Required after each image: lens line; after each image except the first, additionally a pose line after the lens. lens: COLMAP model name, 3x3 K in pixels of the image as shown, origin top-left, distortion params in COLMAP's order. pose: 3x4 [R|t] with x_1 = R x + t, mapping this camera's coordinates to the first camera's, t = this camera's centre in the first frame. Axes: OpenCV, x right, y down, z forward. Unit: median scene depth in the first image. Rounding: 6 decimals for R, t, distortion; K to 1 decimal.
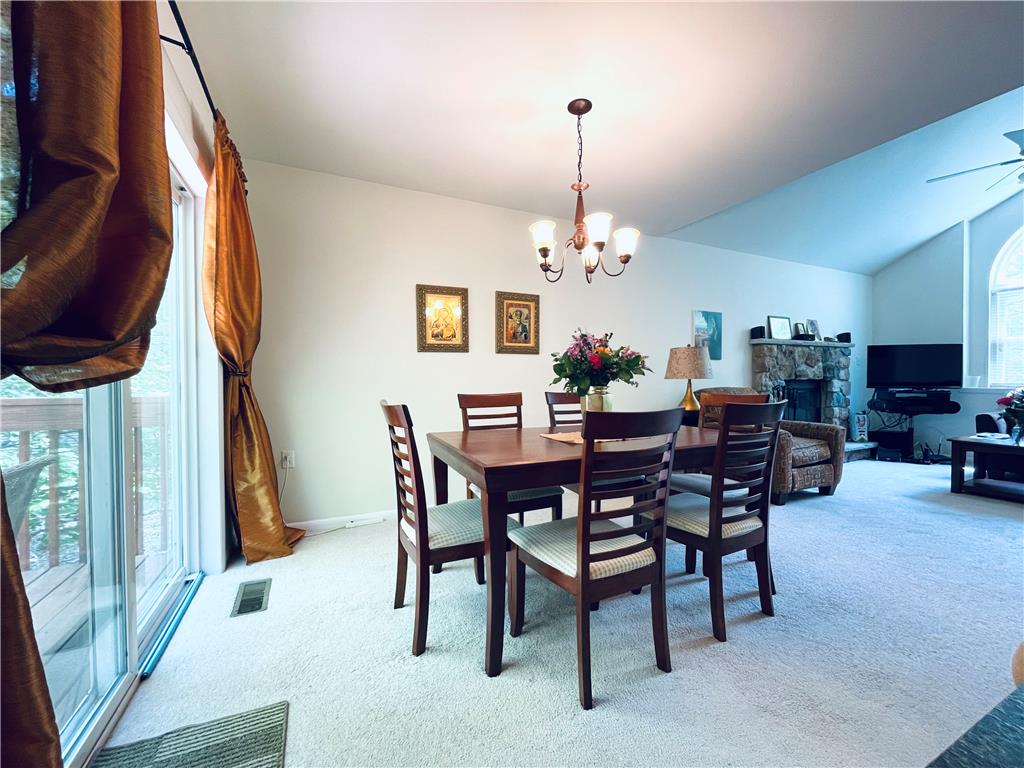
lens RADIAL K [[412.7, 0, 512.0], [0, 412.7, 384.0], [0, 0, 1]] dist [0.001179, -0.000346]
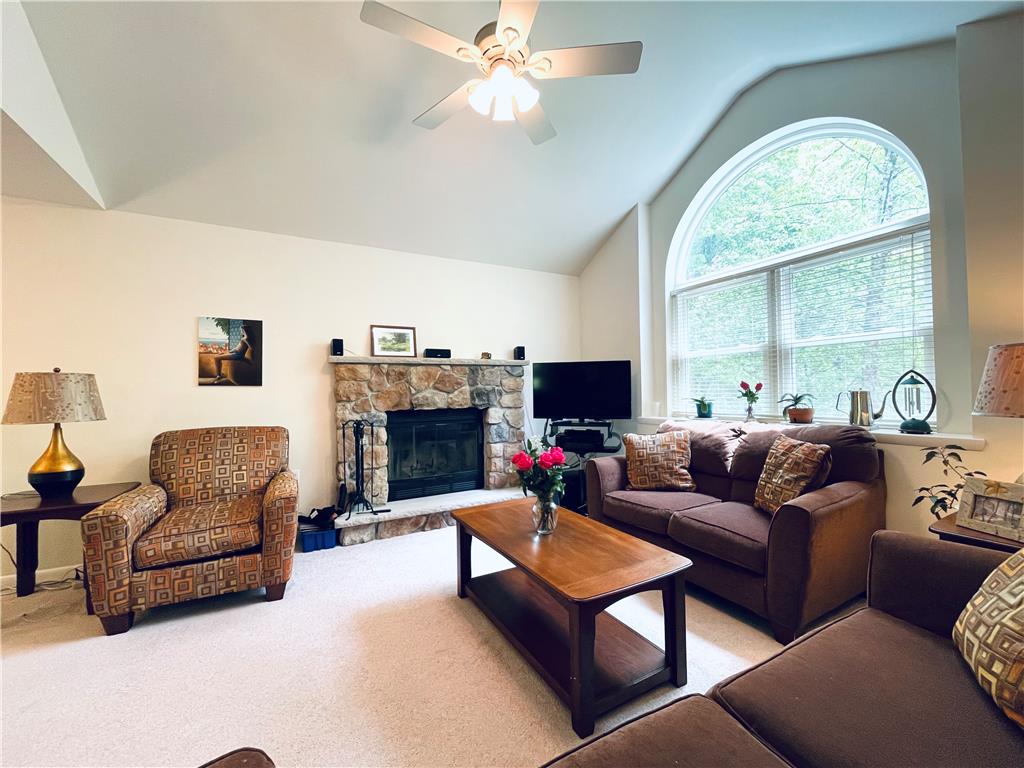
lens RADIAL K [[412.1, 0, 511.7], [0, 412.1, 386.0], [0, 0, 1]] dist [-0.003765, -0.001051]
pose [[0.998610, -0.010786, 0.051595, 0.822349], [0.012116, 0.999601, -0.025521, -0.032796], [-0.051299, 0.026111, 0.998342, 0.244531]]
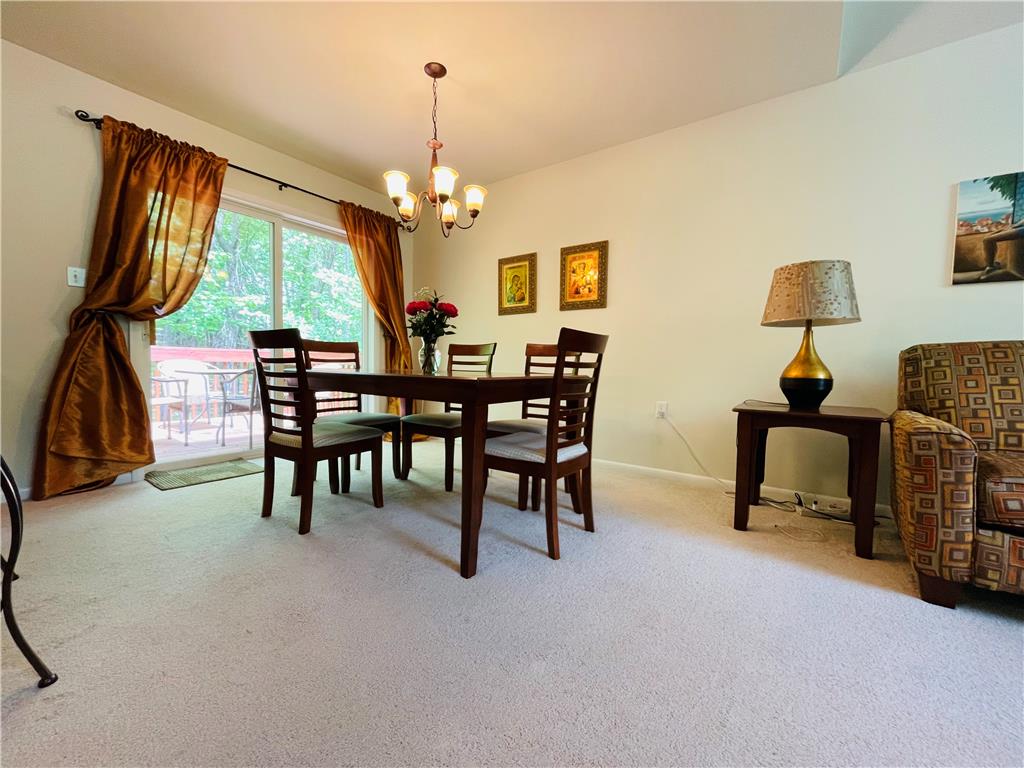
lens RADIAL K [[412.1, 0, 511.7], [0, 412.1, 386.0], [0, 0, 1]] dist [-0.003765, -0.001051]
pose [[0.485368, 0.057532, -0.872415, 0.541416], [-0.033296, 0.998325, 0.047311, 0.044303], [0.873676, 0.006085, 0.486471, 0.281299]]
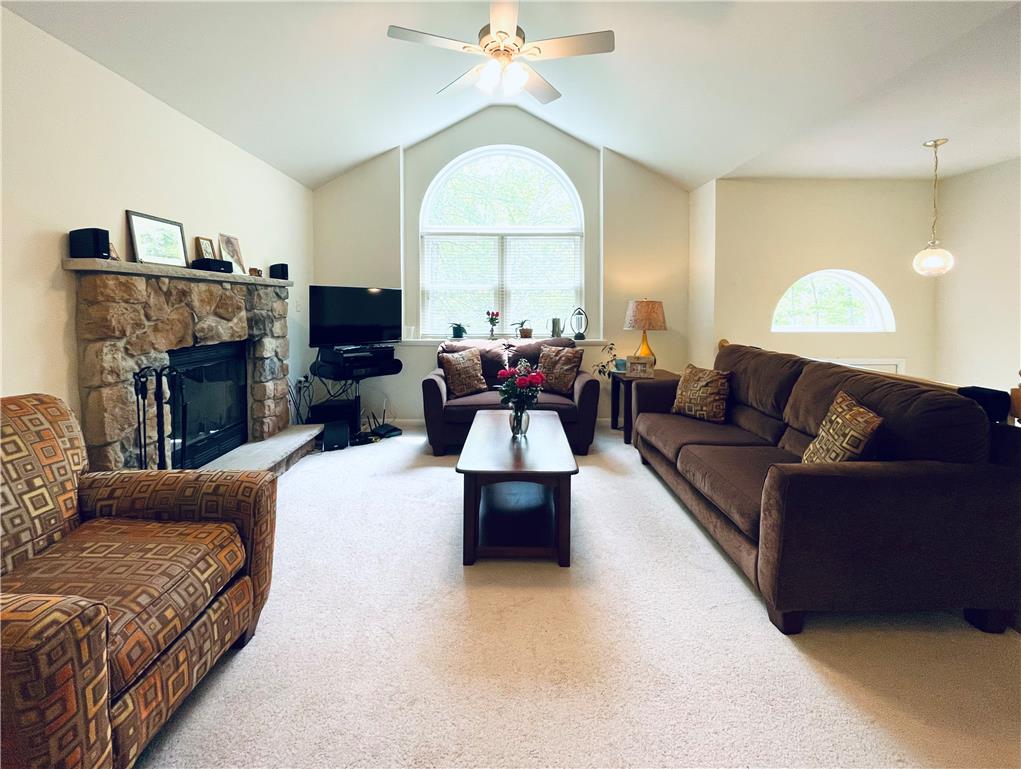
lens RADIAL K [[441.0, 0, 509.5], [0, 441.0, 316.8], [0, 0, 1]] dist [-0.002009, -0.000111]
pose [[0.413905, -0.016913, 0.910163, 0.350447], [0.007912, 0.999856, 0.014982, -0.052262], [-0.910286, 0.001000, 0.413979, 0.417157]]
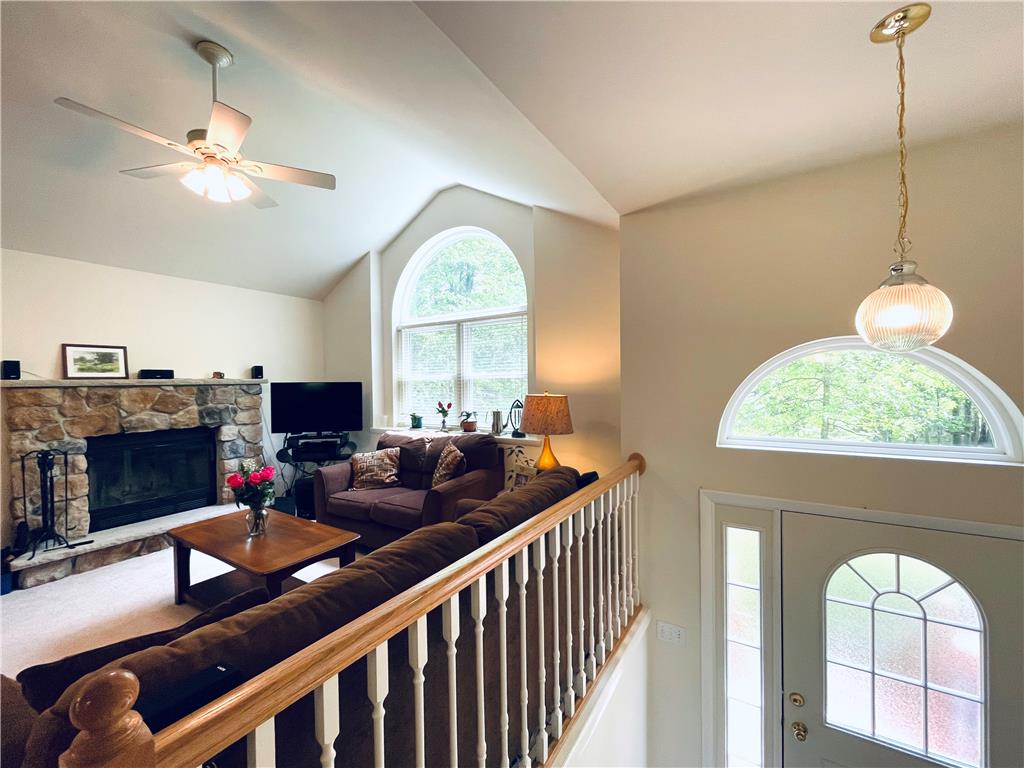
lens RADIAL K [[412.1, 0, 511.7], [0, 412.1, 386.0], [0, 0, 1]] dist [-0.003765, -0.001051]
pose [[0.844504, -0.012582, 0.535402, 0.870684], [0.016729, 0.999856, -0.002891, -0.079894], [-0.535289, 0.011398, 0.844592, 0.034055]]
